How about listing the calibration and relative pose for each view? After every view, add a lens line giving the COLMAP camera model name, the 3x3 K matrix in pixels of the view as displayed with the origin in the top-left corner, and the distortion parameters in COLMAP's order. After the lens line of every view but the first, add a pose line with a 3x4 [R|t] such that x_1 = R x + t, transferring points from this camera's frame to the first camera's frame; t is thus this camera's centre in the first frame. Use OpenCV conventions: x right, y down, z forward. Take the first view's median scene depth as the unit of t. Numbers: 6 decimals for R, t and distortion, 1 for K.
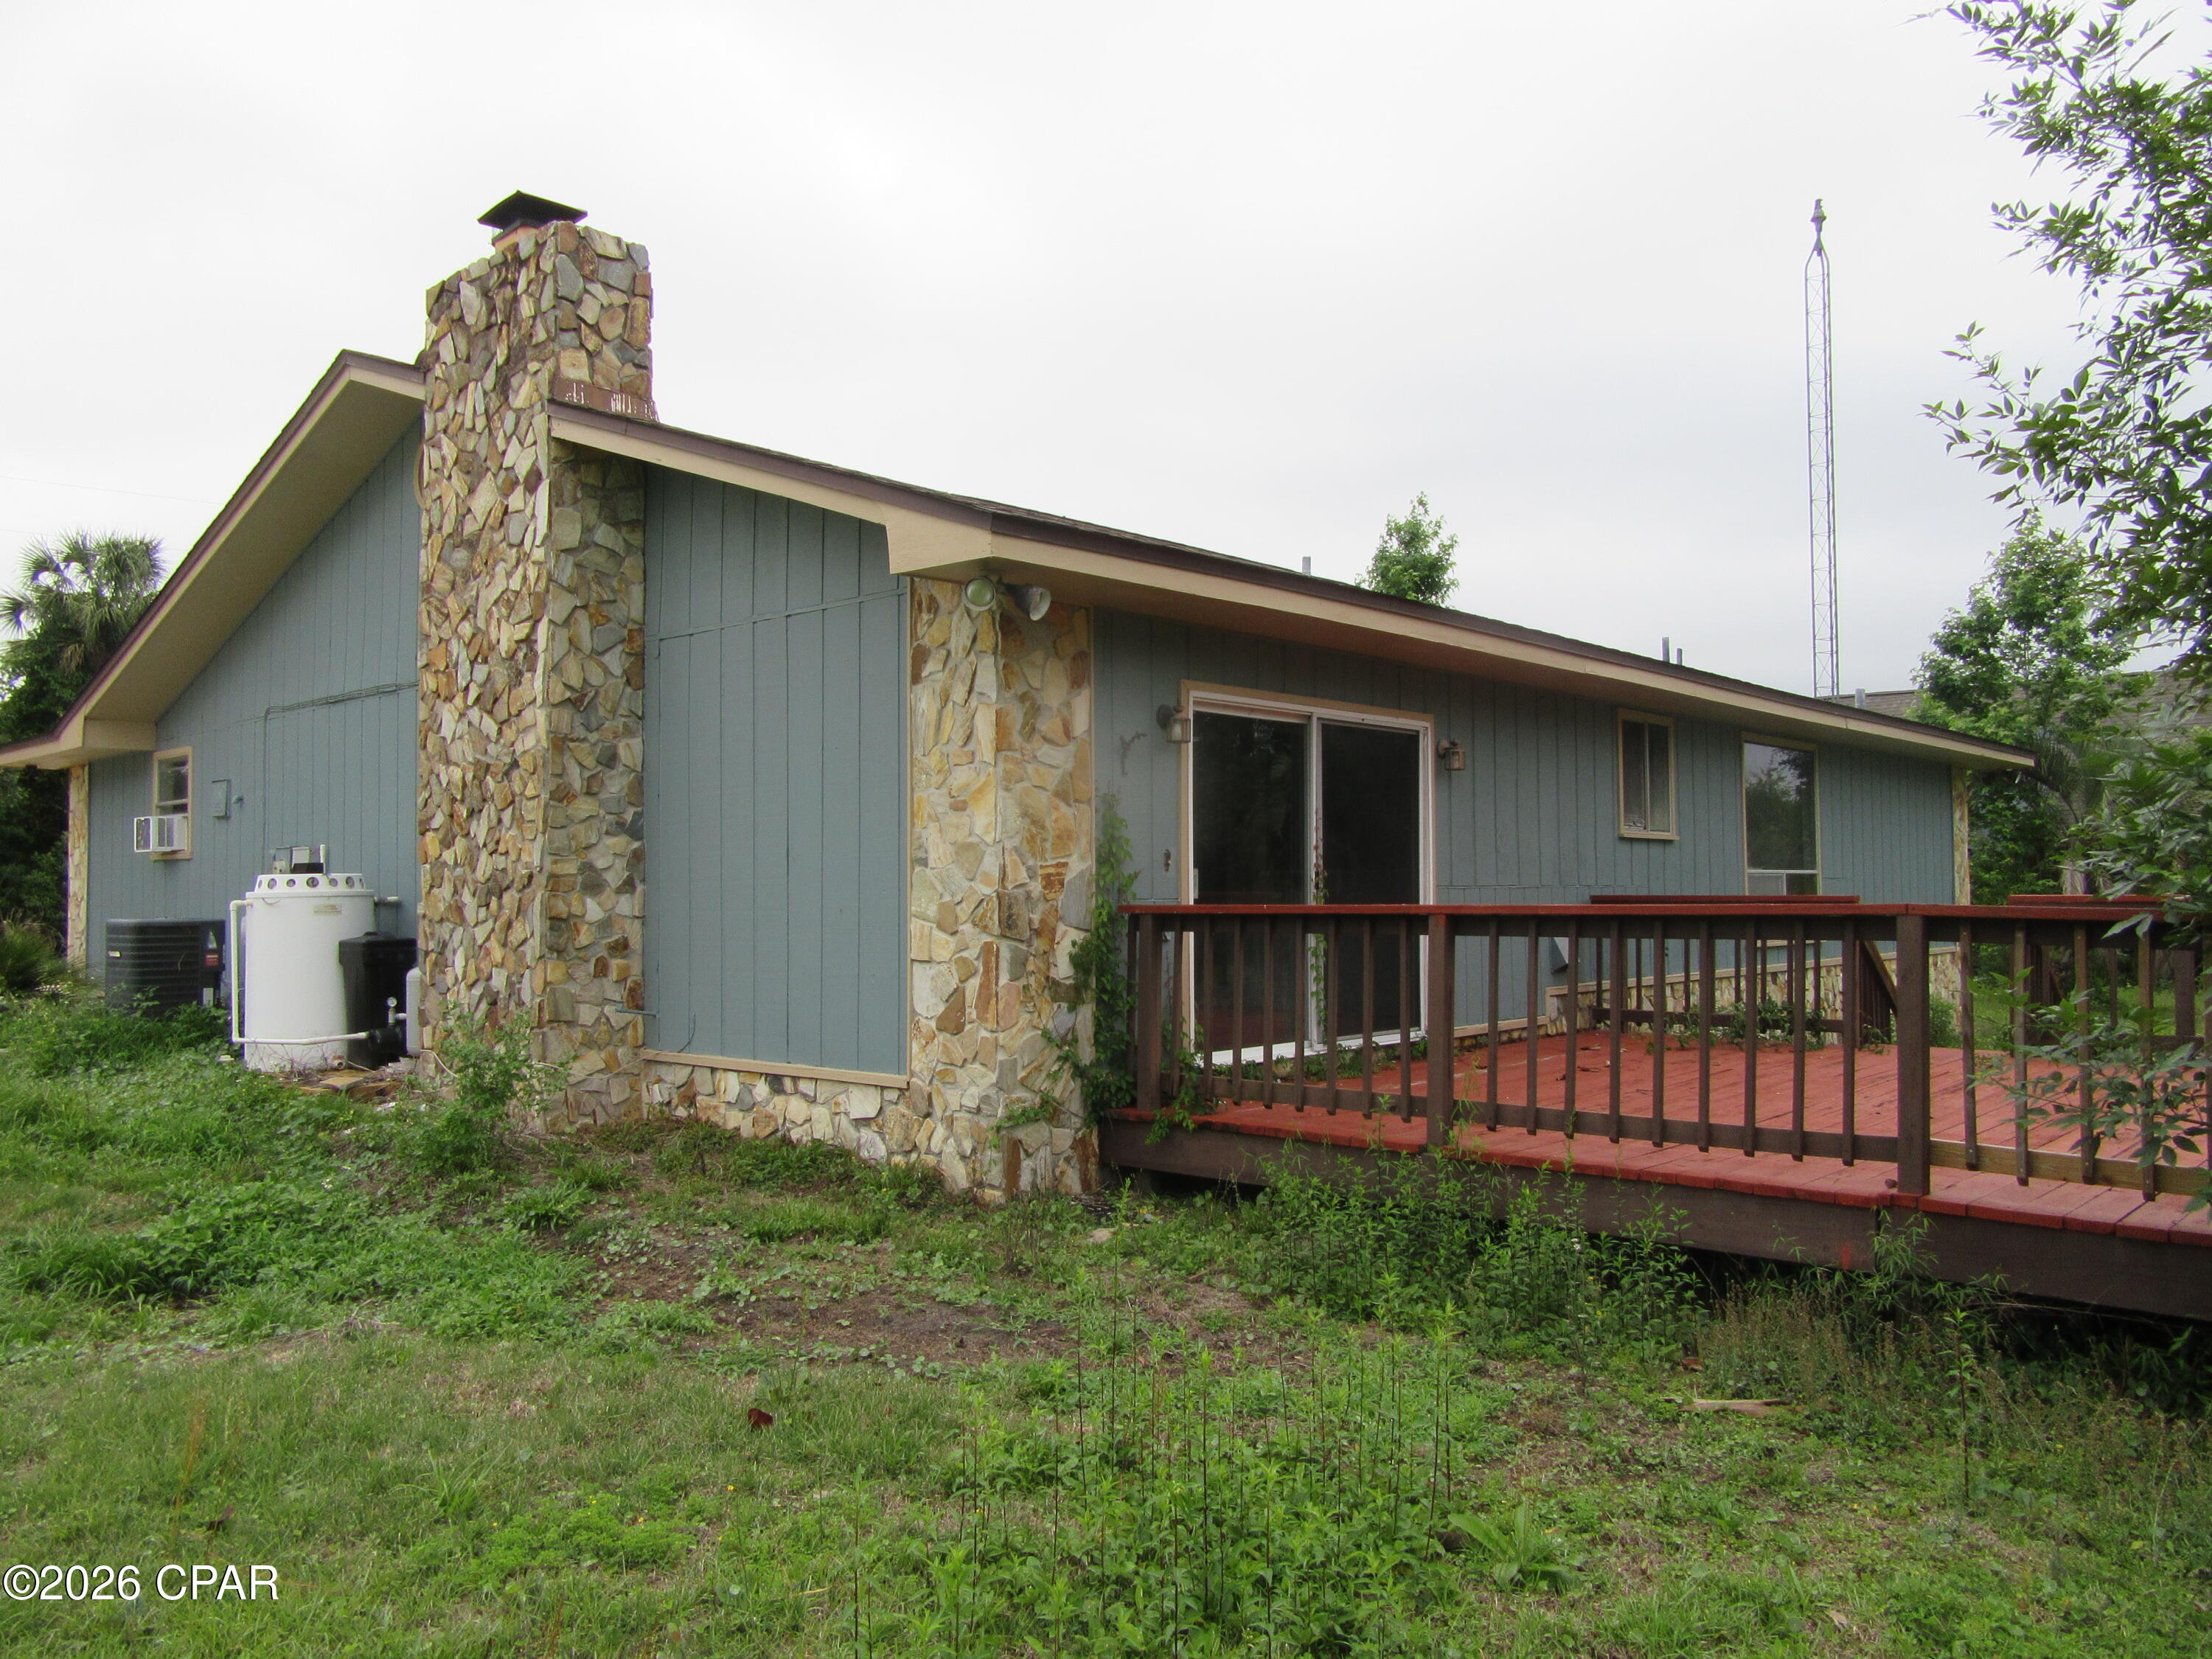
lens RADIAL K [[1642.2, 0, 1101.9], [0, 1642.2, 828.9], [0, 0, 1]] dist [-0.009865, 0.008531]
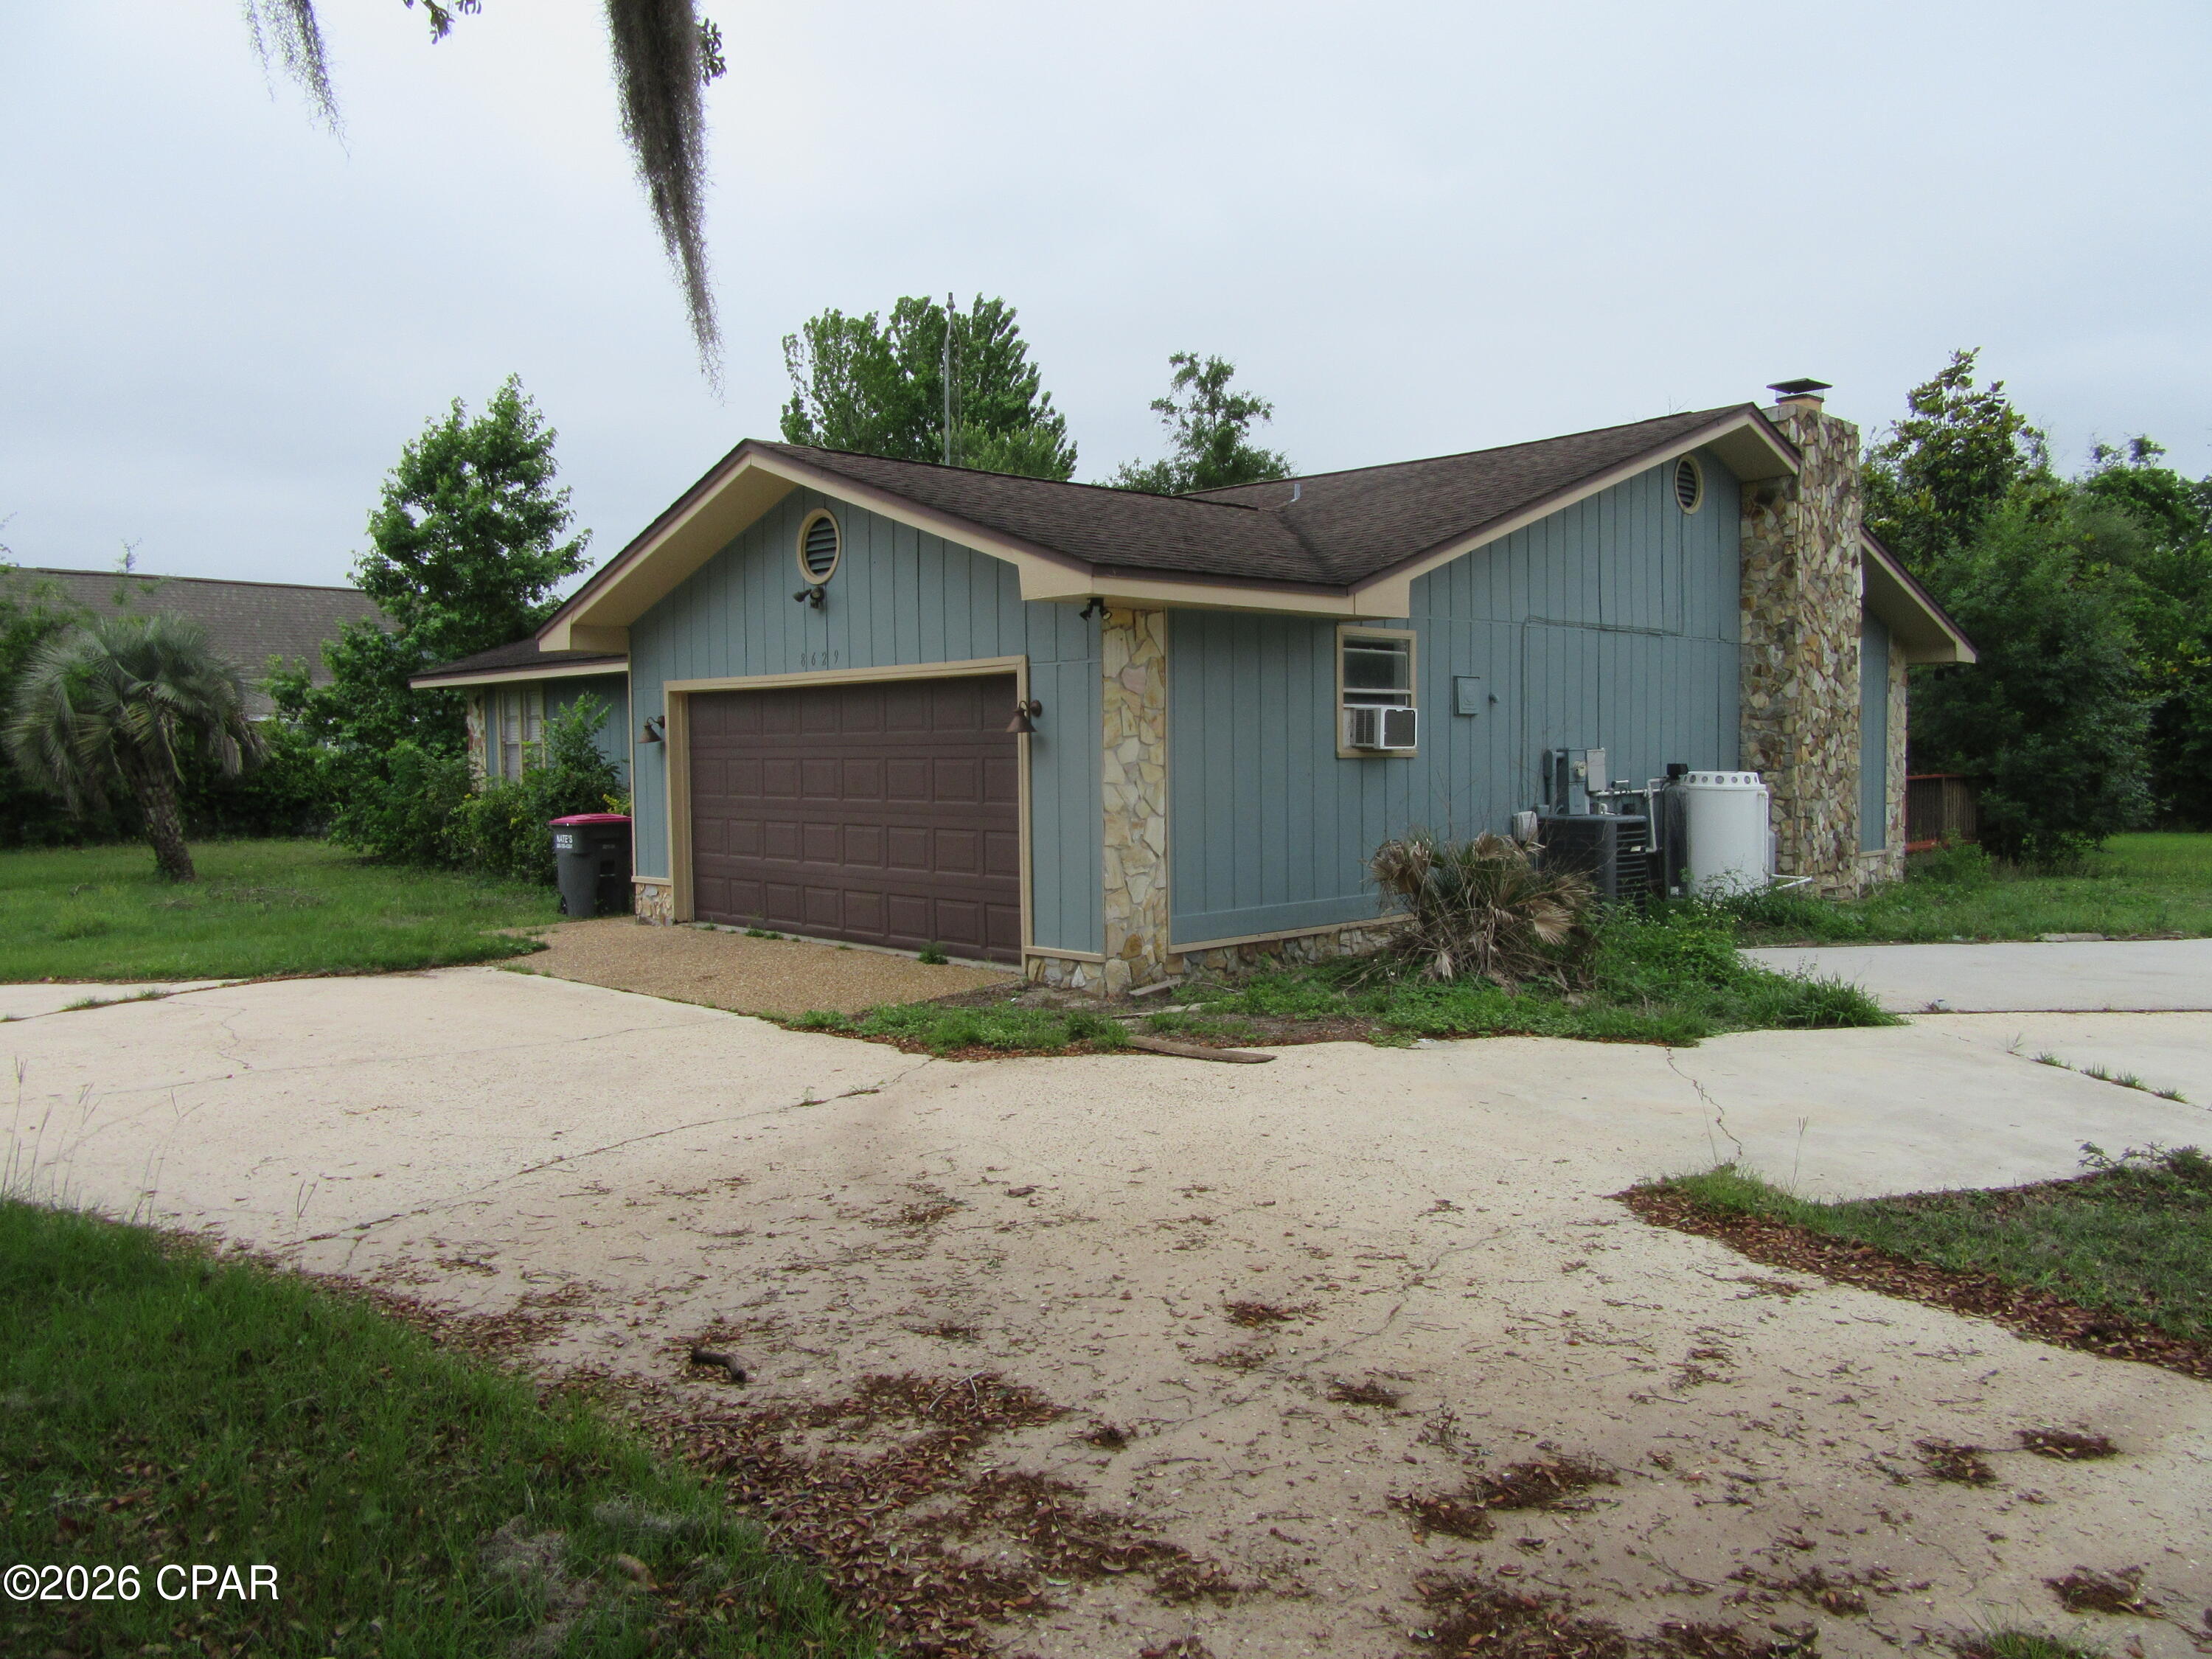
lens RADIAL K [[1642.2, 0, 1101.9], [0, 1642.2, 828.9], [0, 0, 1]] dist [-0.009865, 0.008531]
pose [[0.075739, -0.038557, 0.996382, -2.165236], [-0.026773, 0.998813, 0.040686, 0.038574], [-0.996768, -0.029757, 0.074617, 1.610666]]
